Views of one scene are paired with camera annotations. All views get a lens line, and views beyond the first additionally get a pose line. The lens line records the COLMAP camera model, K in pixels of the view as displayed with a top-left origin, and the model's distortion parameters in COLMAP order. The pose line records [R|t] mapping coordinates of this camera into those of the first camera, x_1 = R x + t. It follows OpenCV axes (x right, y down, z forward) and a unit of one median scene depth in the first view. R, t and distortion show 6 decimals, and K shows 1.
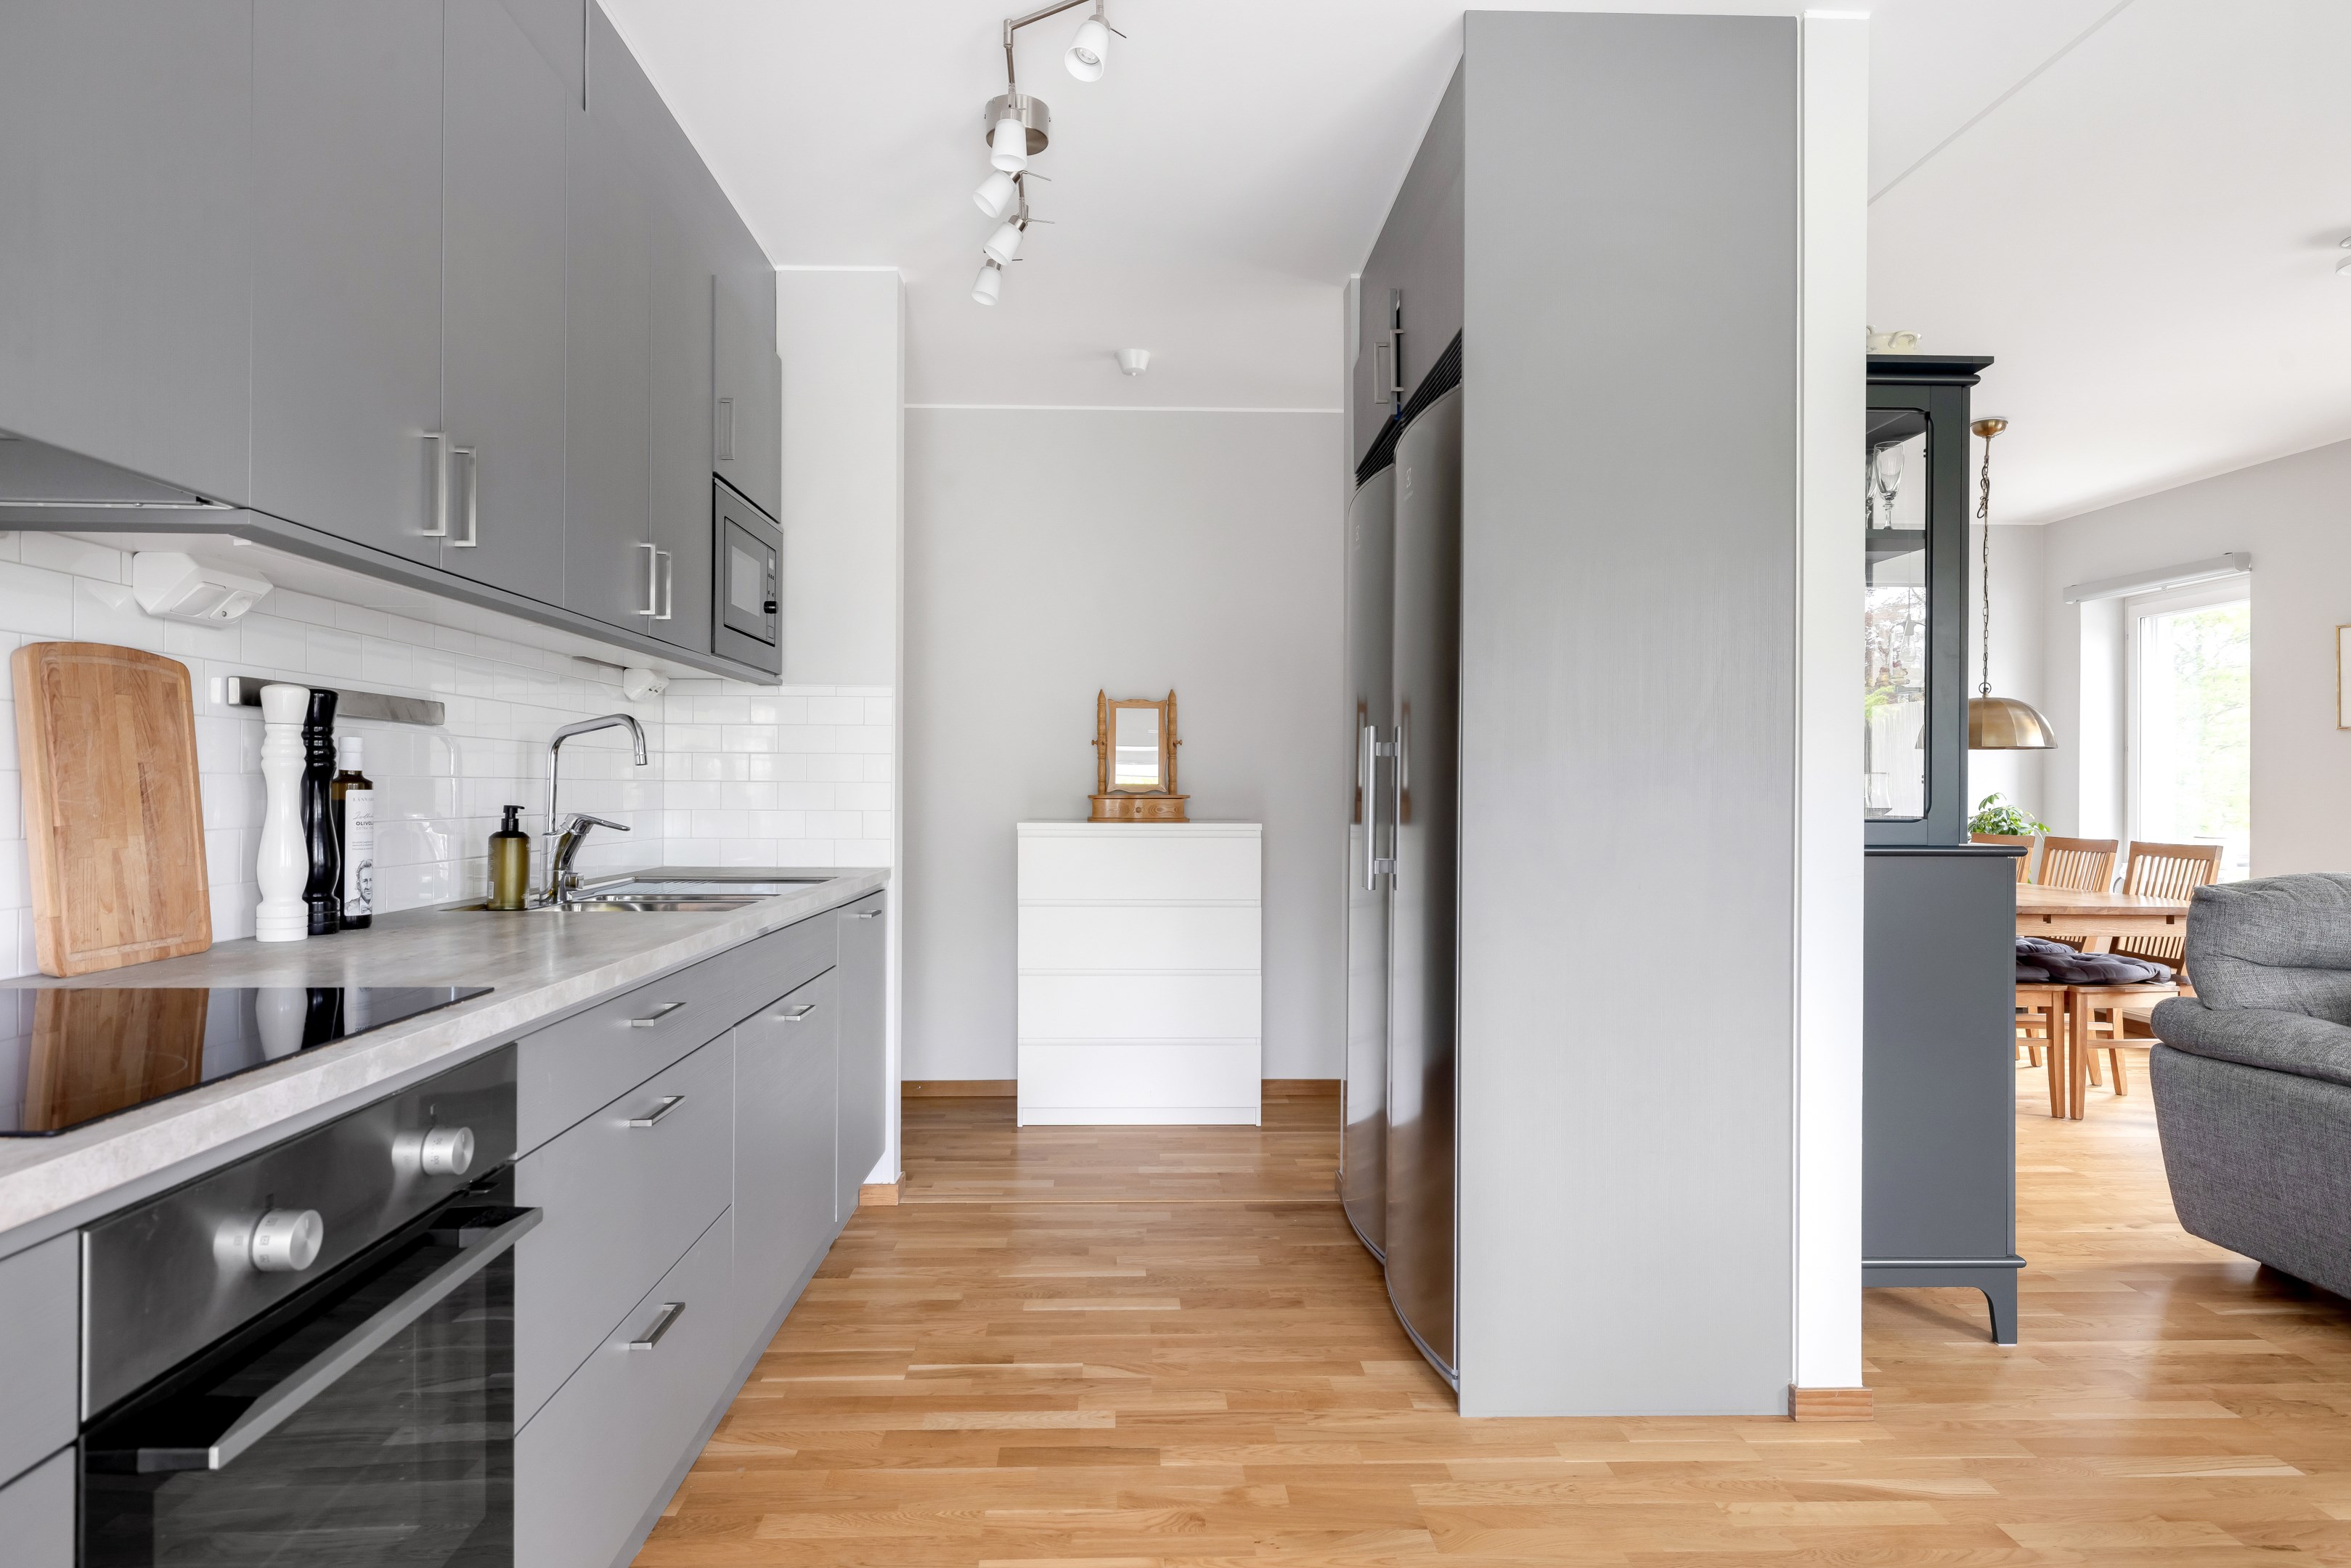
lens RADIAL K [[1356.0, 0, 1175.5], [0, 1356.0, 784.0], [0, 0, 1]] dist [0.005083, 0.000035]
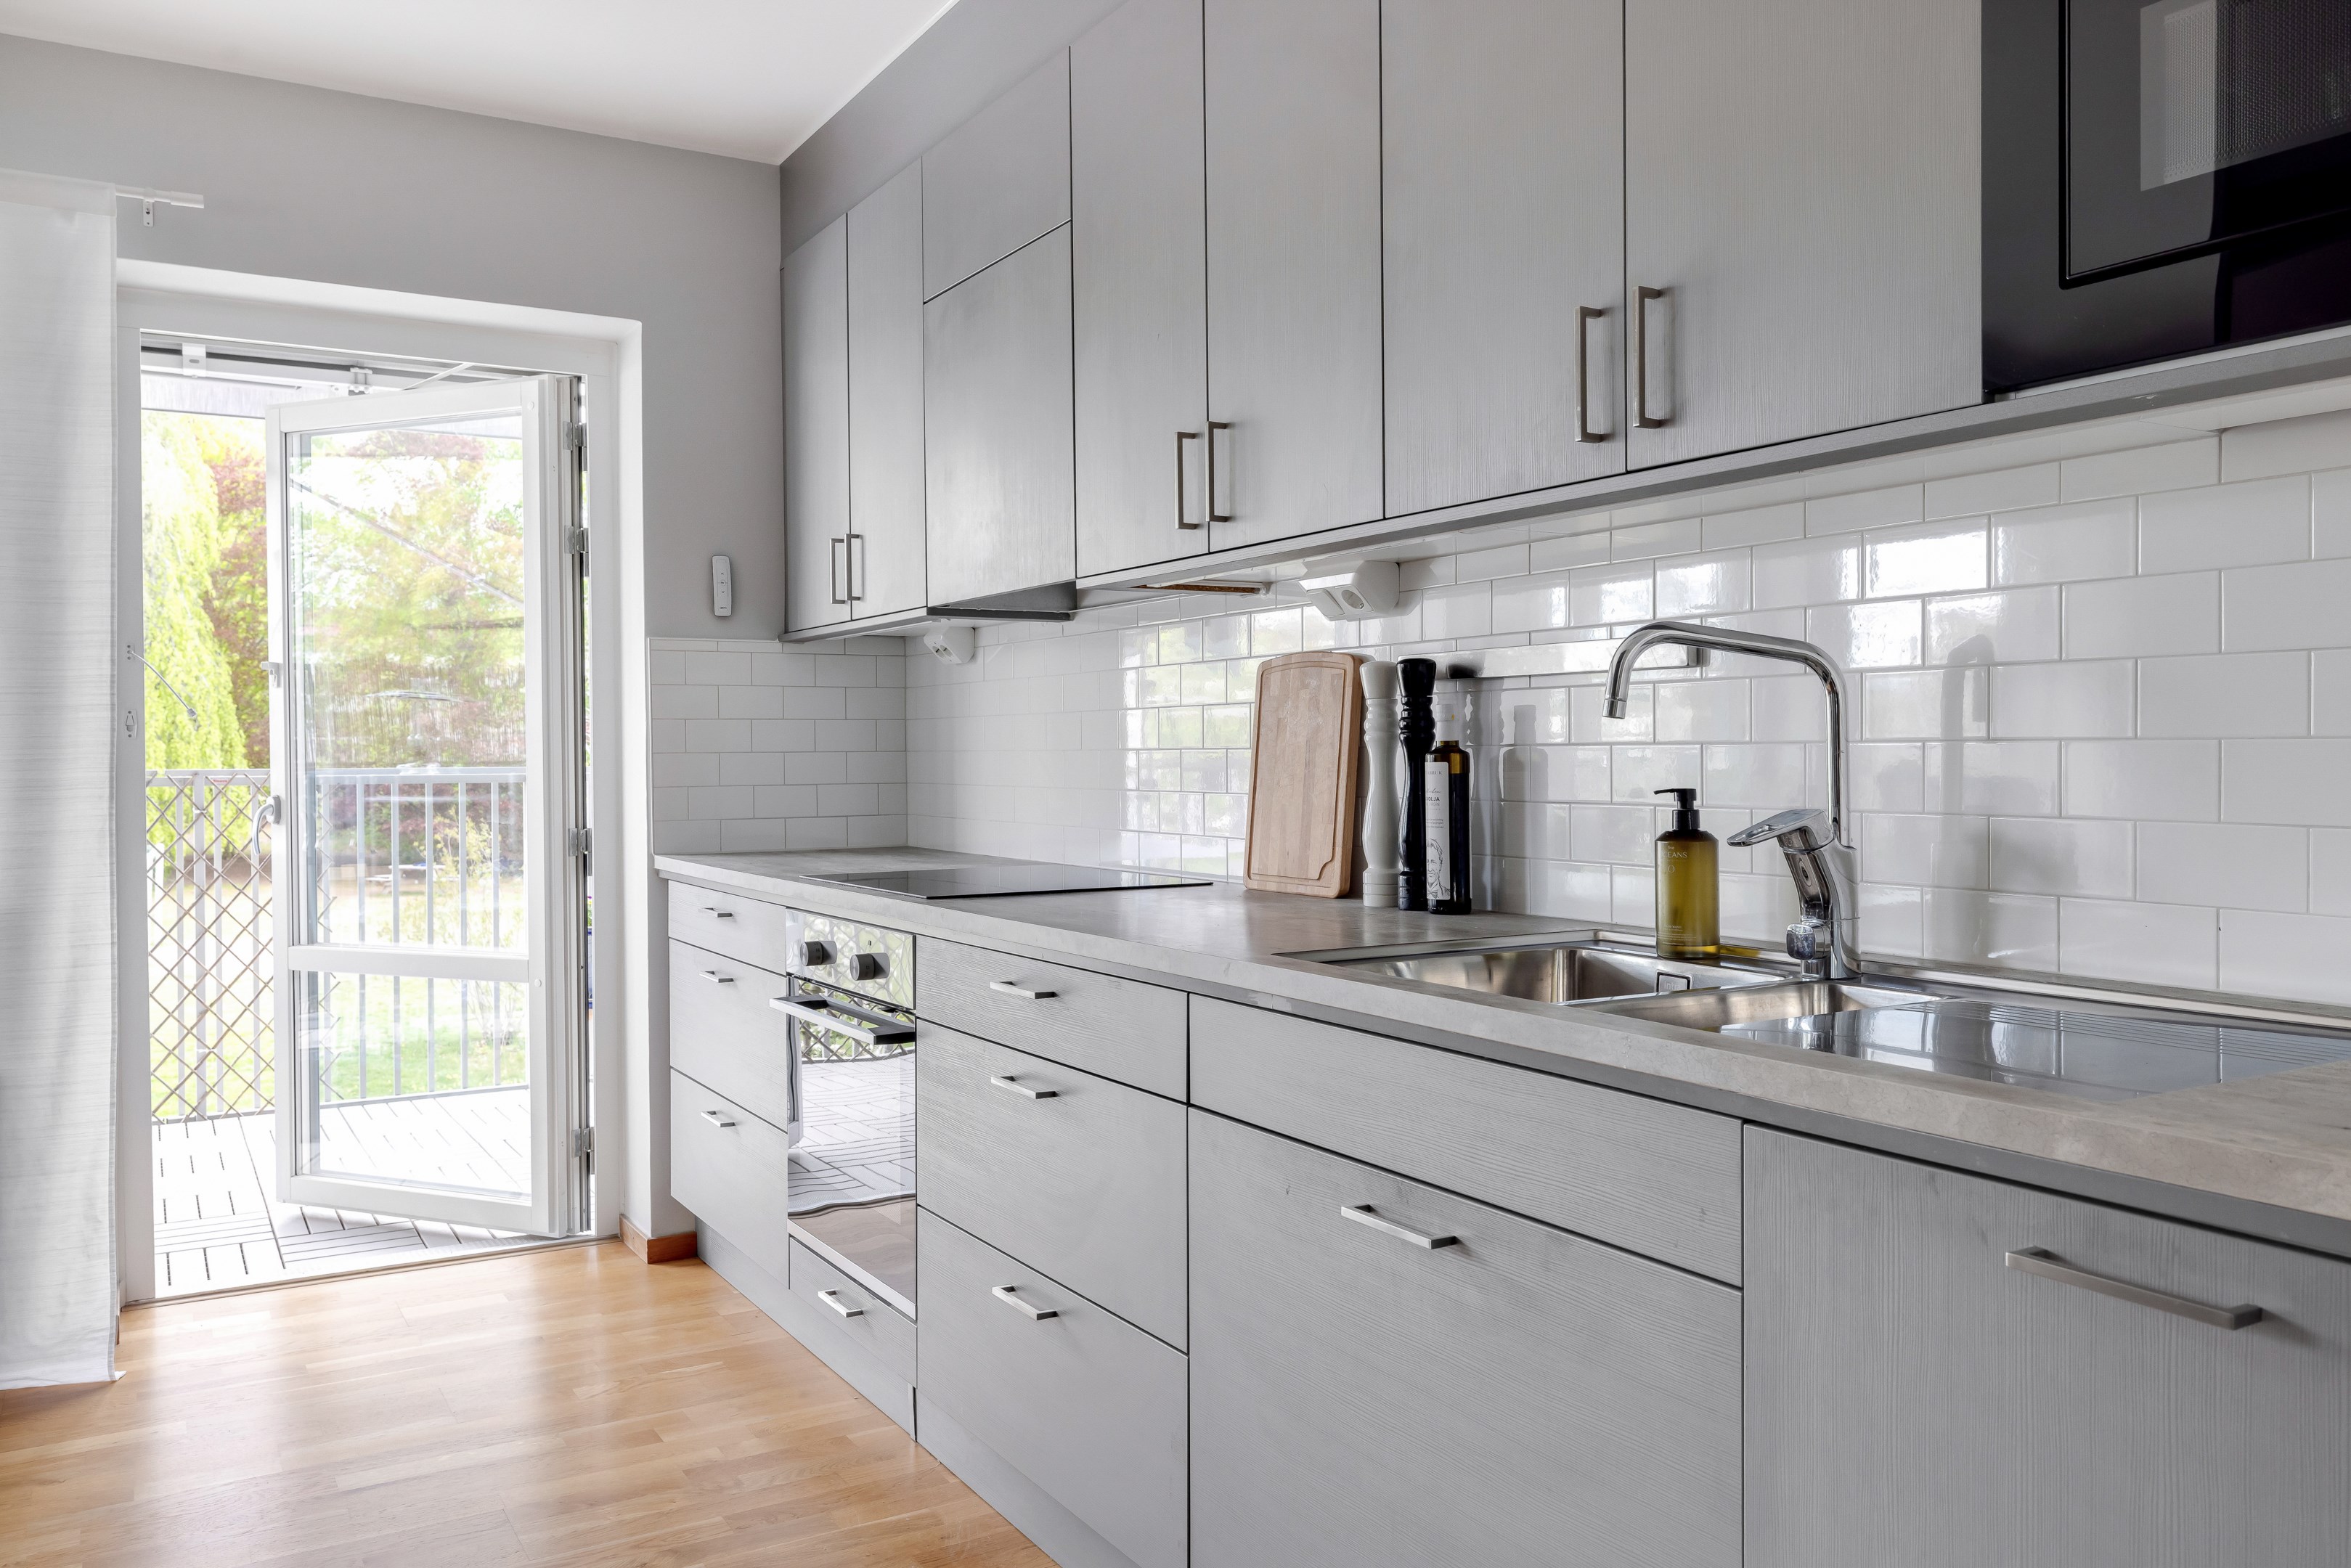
lens RADIAL K [[1743.3, 0, 1149.3], [0, 1743.3, 780.6], [0, 0, 1]] dist [0.000978, -0.001106]
pose [[-0.883271, 0.008980, -0.468777, 0.074793], [0.003752, 0.999920, 0.012087, 0.001167], [0.468848, 0.008917, -0.883234, 1.269160]]
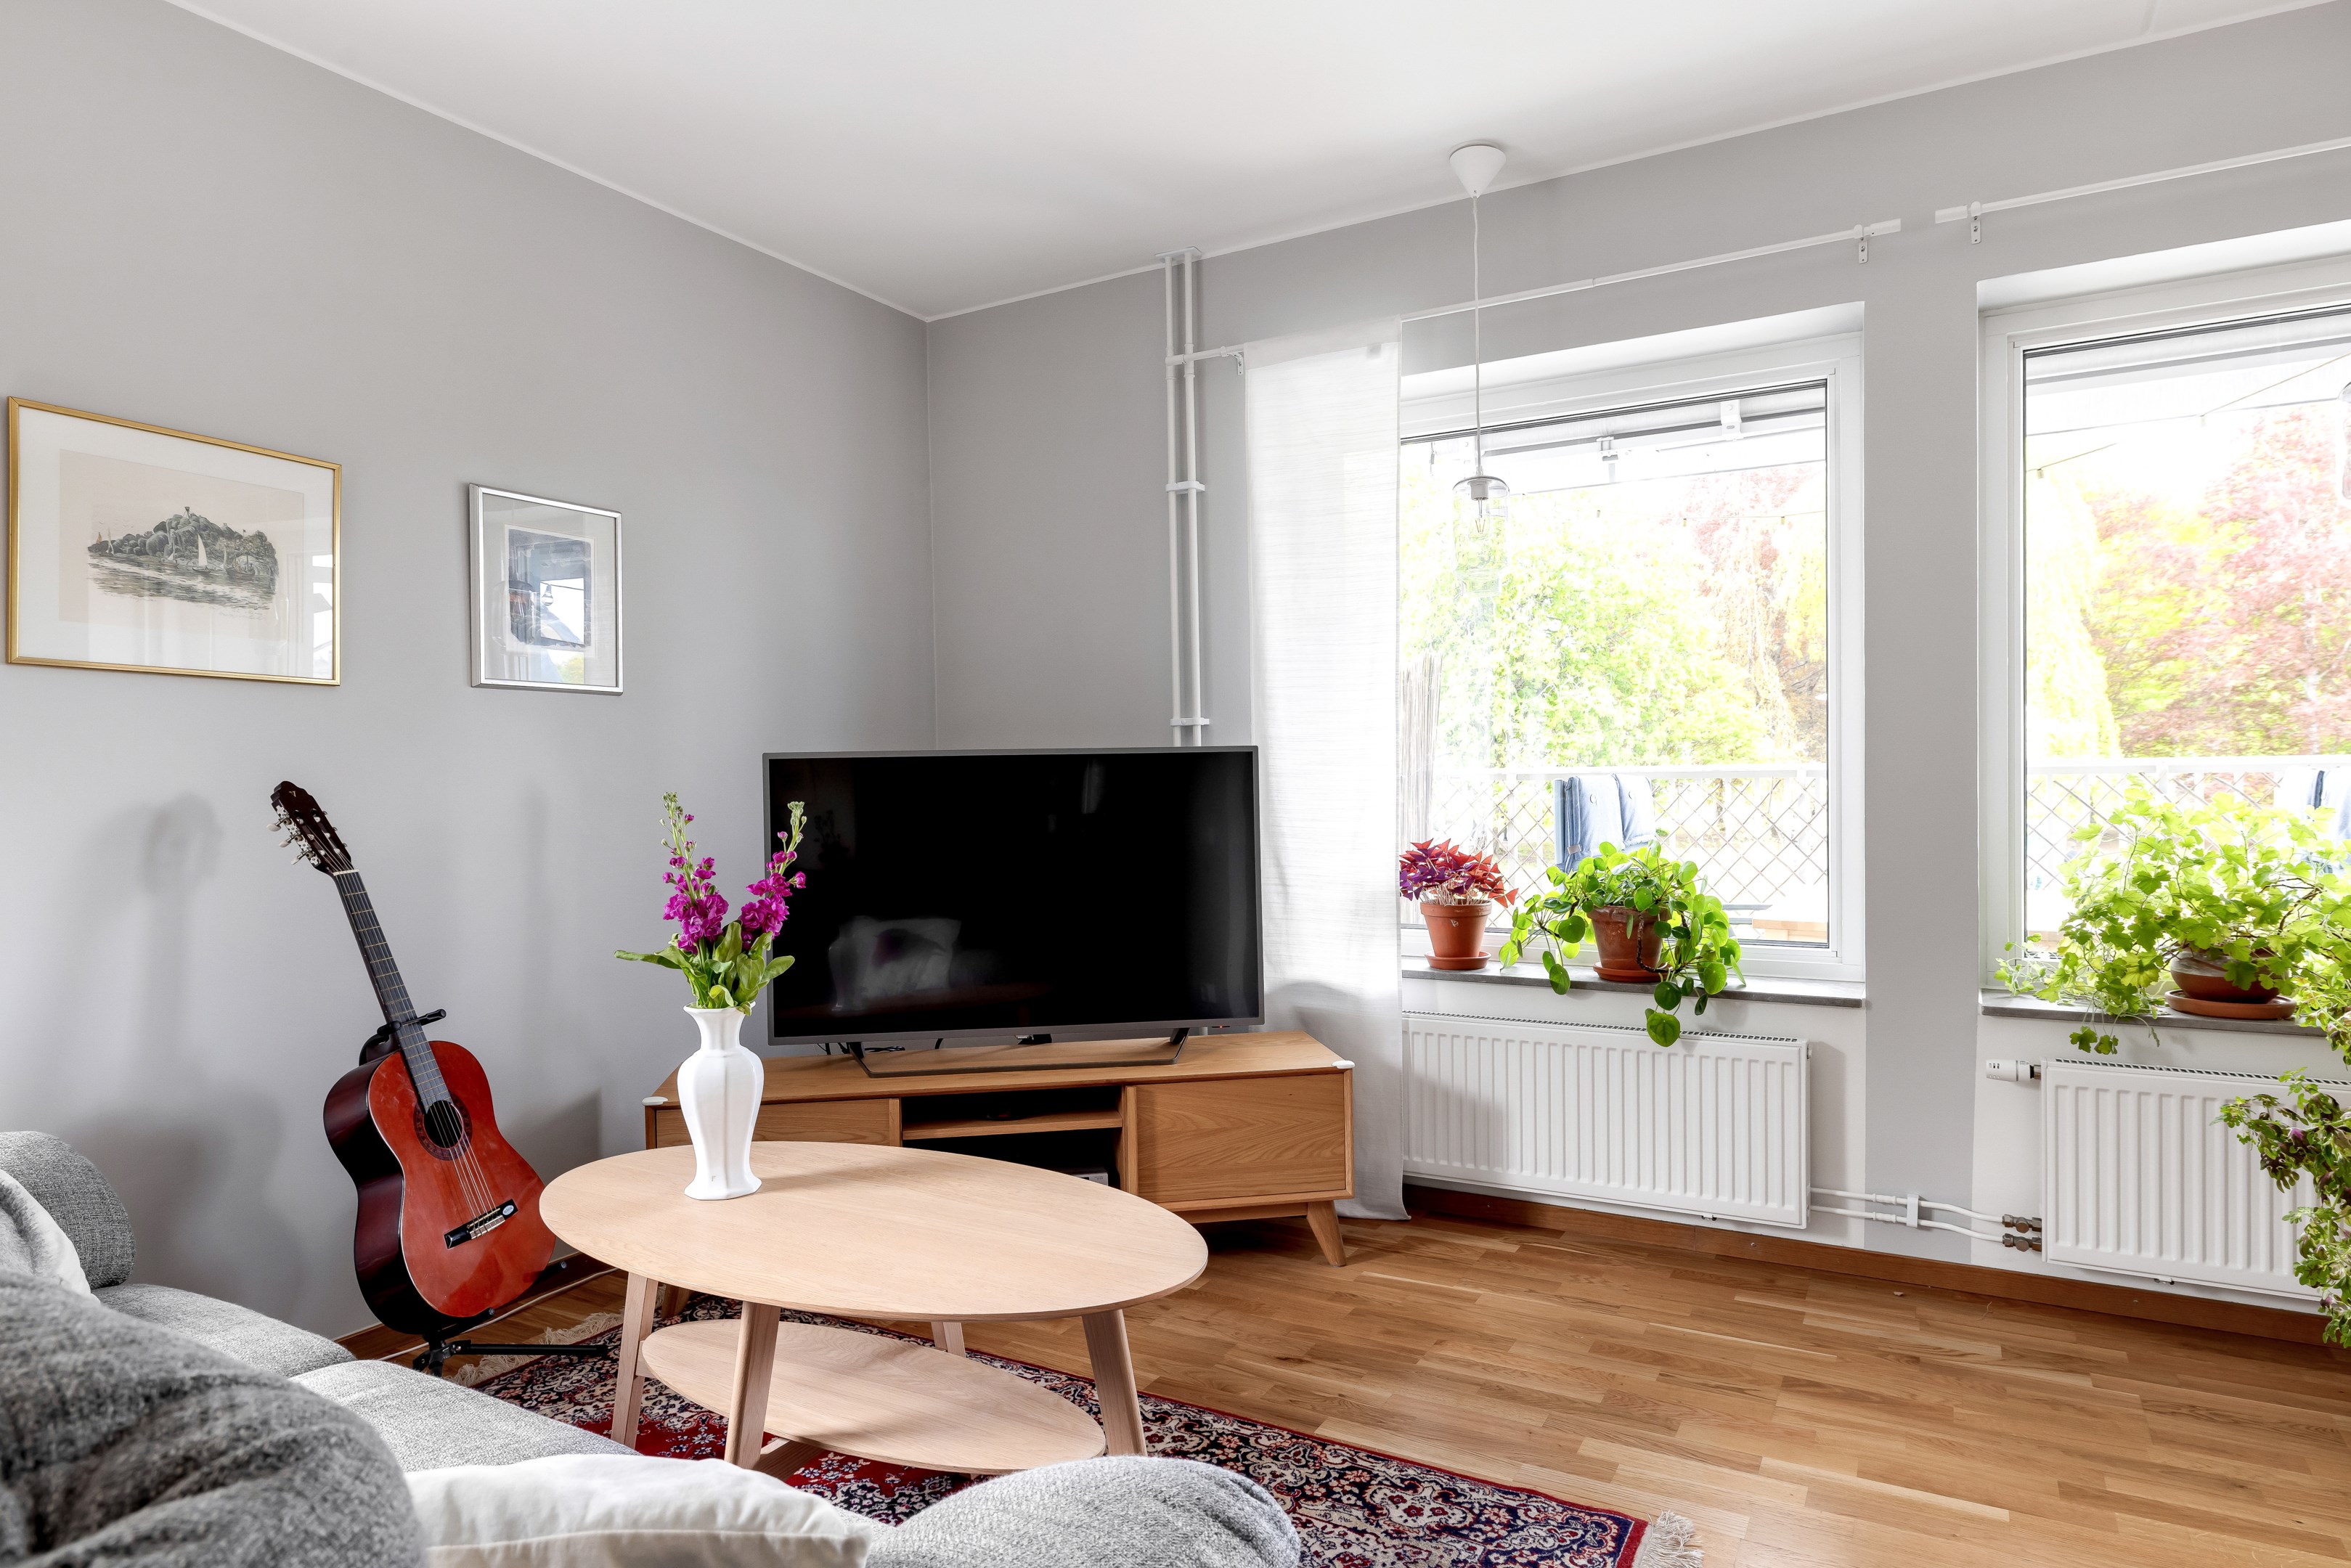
lens RADIAL K [[1376.2, 0, 1168.1], [0, 1376.2, 806.7], [0, 0, 1]] dist [-0.005073, -0.000879]
pose [[-0.840936, -0.006214, 0.541099, 0.625770], [0.012733, 0.999430, 0.031266, 0.002550], [-0.540985, 0.033182, -0.840377, 1.086027]]
